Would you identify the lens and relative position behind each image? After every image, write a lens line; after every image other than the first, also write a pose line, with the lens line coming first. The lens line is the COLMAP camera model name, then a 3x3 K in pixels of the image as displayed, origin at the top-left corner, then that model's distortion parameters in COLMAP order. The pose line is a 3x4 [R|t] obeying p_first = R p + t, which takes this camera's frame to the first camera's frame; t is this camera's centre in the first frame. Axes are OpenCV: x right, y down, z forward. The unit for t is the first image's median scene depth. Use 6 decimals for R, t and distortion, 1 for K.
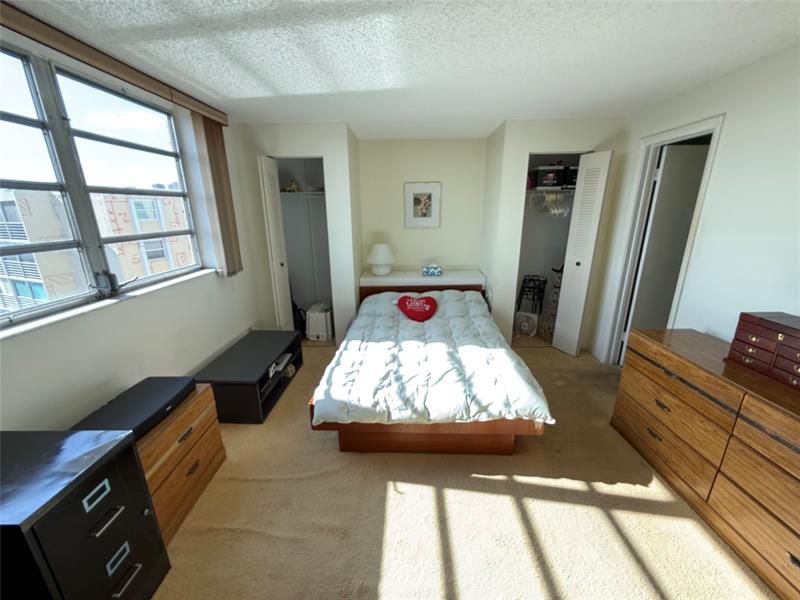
lens RADIAL K [[318.5, 0, 398.1], [0, 318.5, 297.8], [0, 0, 1]] dist [0.000366, 0.000899]
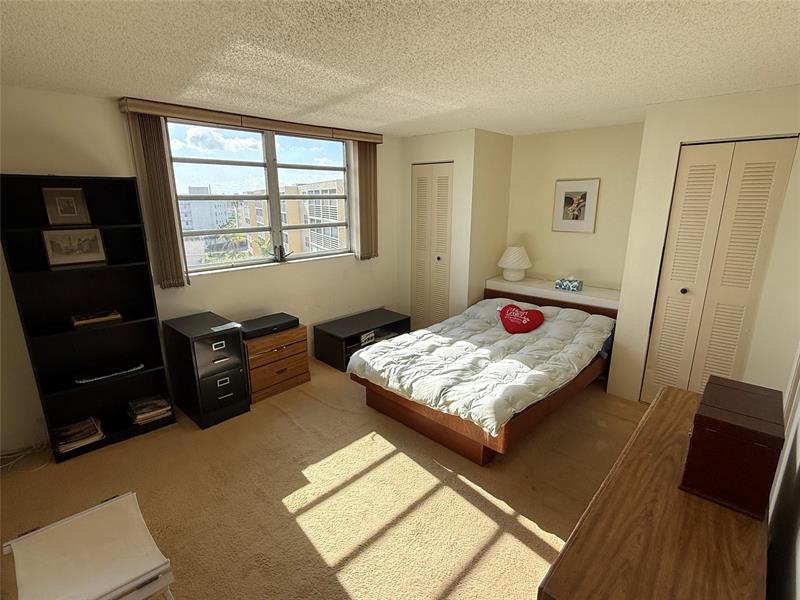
lens RADIAL K [[397.8, 0, 397.4], [0, 397.8, 300.4], [0, 0, 1]] dist [-0.001161, -0.000217]
pose [[0.742431, 0.179836, -0.645333, 0.677611], [-0.186521, 0.980695, 0.058707, -0.029950], [0.643433, 0.076782, 0.761642, -0.124732]]
